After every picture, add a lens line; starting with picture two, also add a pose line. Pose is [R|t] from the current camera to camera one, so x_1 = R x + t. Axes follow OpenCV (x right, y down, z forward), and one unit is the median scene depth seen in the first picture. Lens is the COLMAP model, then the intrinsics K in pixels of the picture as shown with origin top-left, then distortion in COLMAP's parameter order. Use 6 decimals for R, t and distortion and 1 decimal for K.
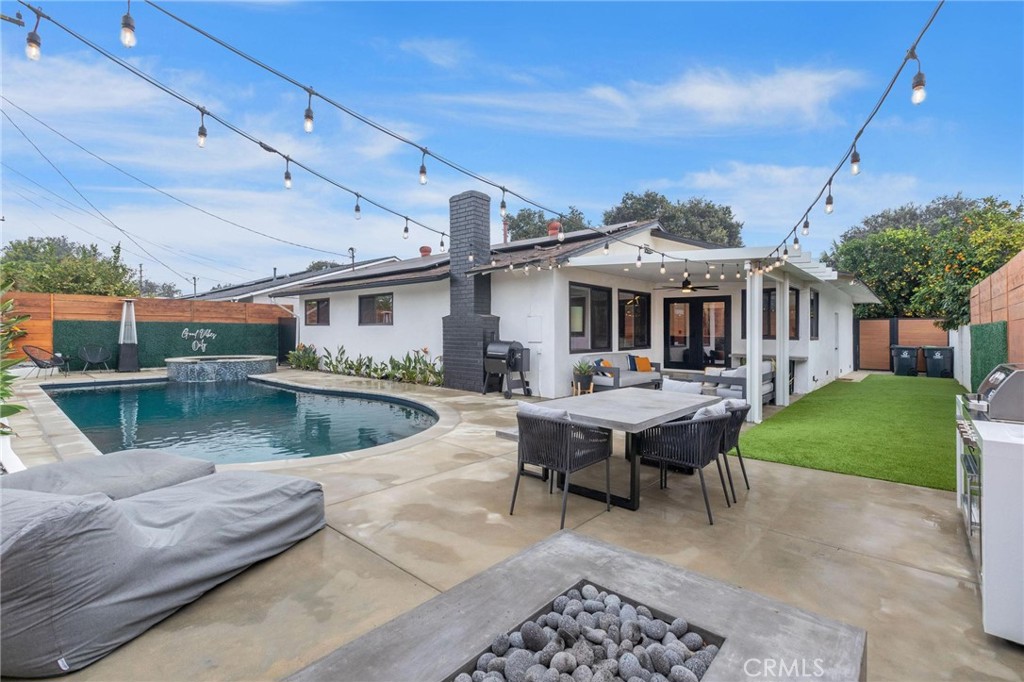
lens RADIAL K [[455.9, 0, 513.1], [0, 455.9, 346.3], [0, 0, 1]] dist [0.000463, -0.000143]
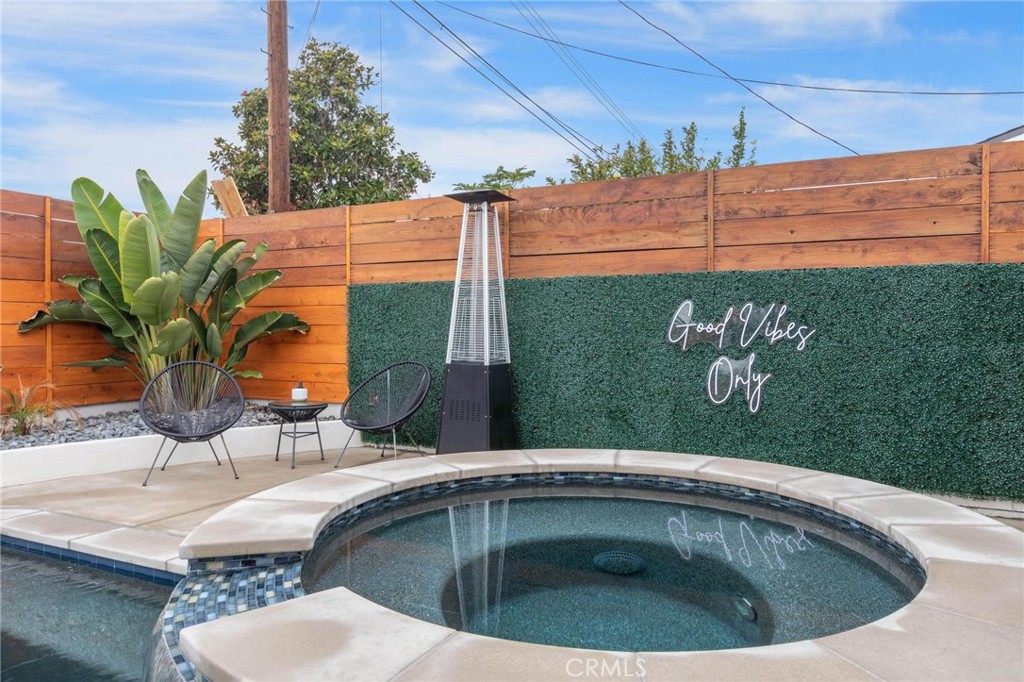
lens RADIAL K [[688.5, 0, 510.8], [0, 688.5, 350.8], [0, 0, 1]] dist [0.003048, 0.000298]
pose [[0.269906, 0.025680, -0.962544, -0.497138], [-0.029654, 0.999392, 0.018348, -0.022451], [0.962430, 0.023591, 0.270503, 0.987720]]
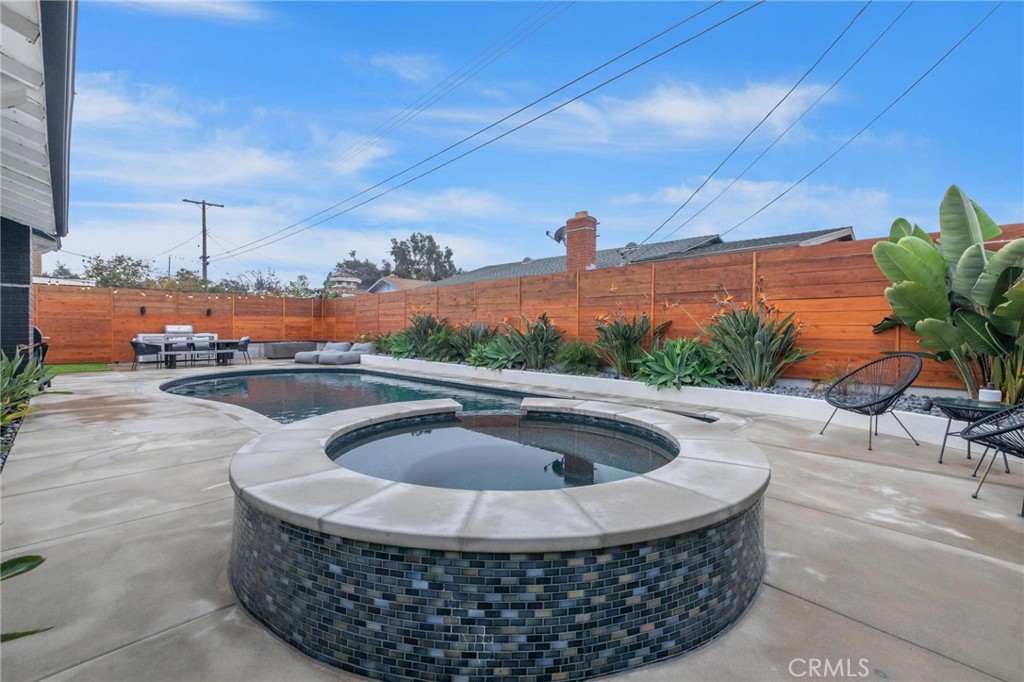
lens RADIAL K [[455.9, 0, 514.1], [0, 455.9, 332.0], [0, 0, 1]] dist [0.000463, -0.000143]
pose [[-0.997448, -0.015502, 0.069693, -0.687523], [-0.012841, 0.999178, 0.038461, -0.027857], [-0.070232, 0.037467, -0.996827, 1.268497]]
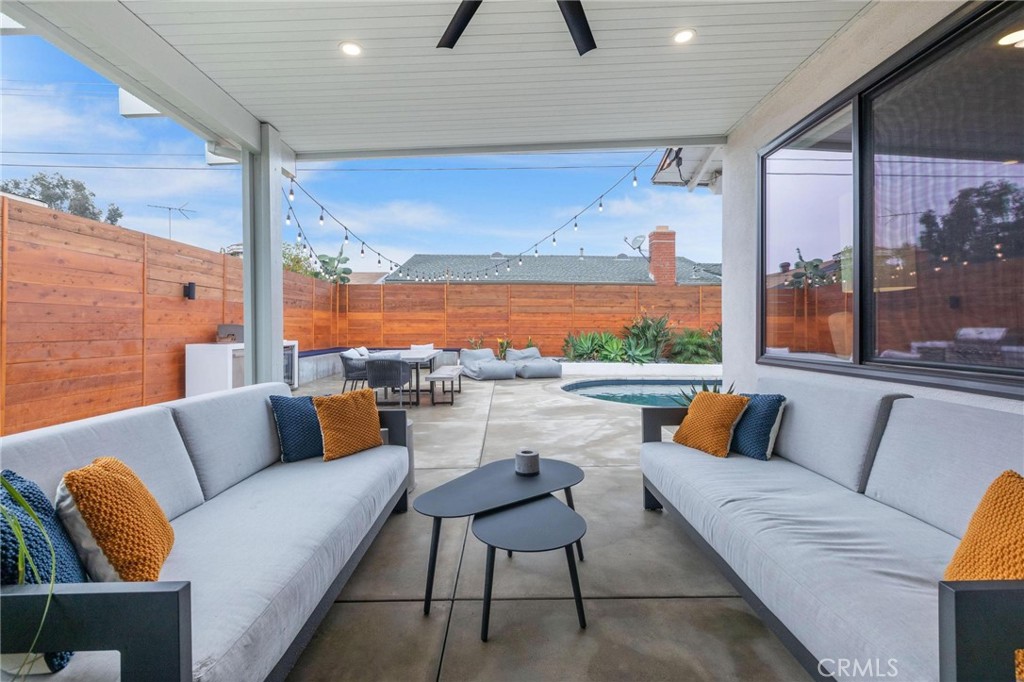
lens RADIAL K [[455.9, 0, 511.9], [0, 455.9, 337.0], [0, 0, 1]] dist [0.000463, -0.000143]
pose [[-0.747072, -0.000895, -0.664743, 0.357901], [-0.033878, 0.998751, 0.036729, -0.006581], [0.663880, 0.049959, -0.746169, 0.820987]]
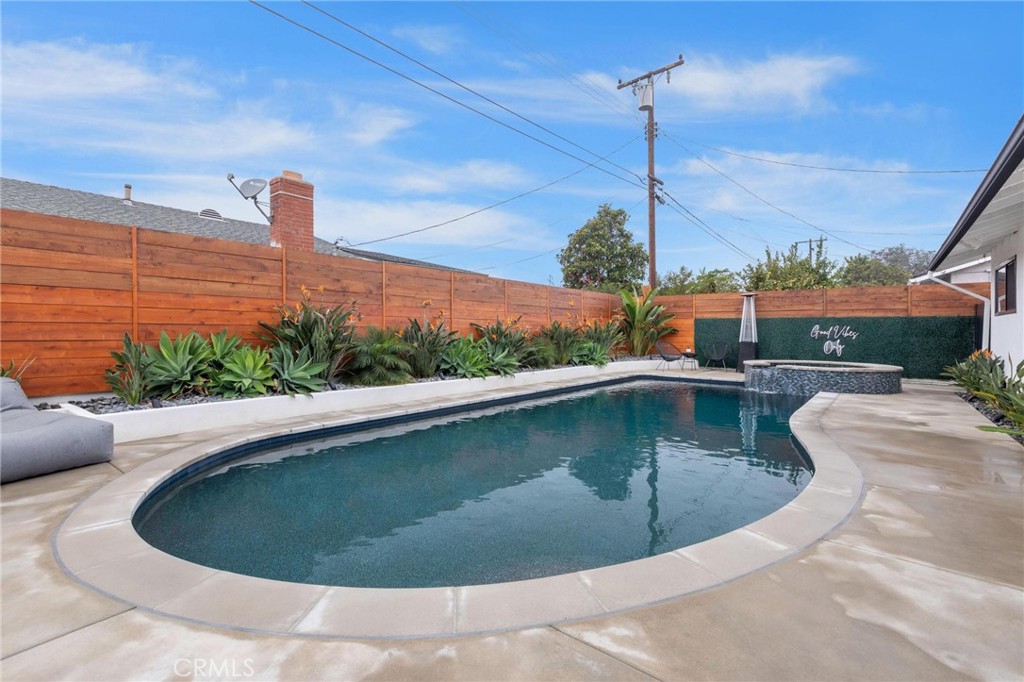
lens RADIAL K [[455.9, 0, 510.6], [0, 455.9, 337.8], [0, 0, 1]] dist [0.000463, -0.000143]
pose [[0.036035, 0.006879, -0.999327, 0.064281], [-0.041431, 0.999127, 0.005384, 0.000501], [0.998491, 0.041209, 0.036288, 0.527994]]
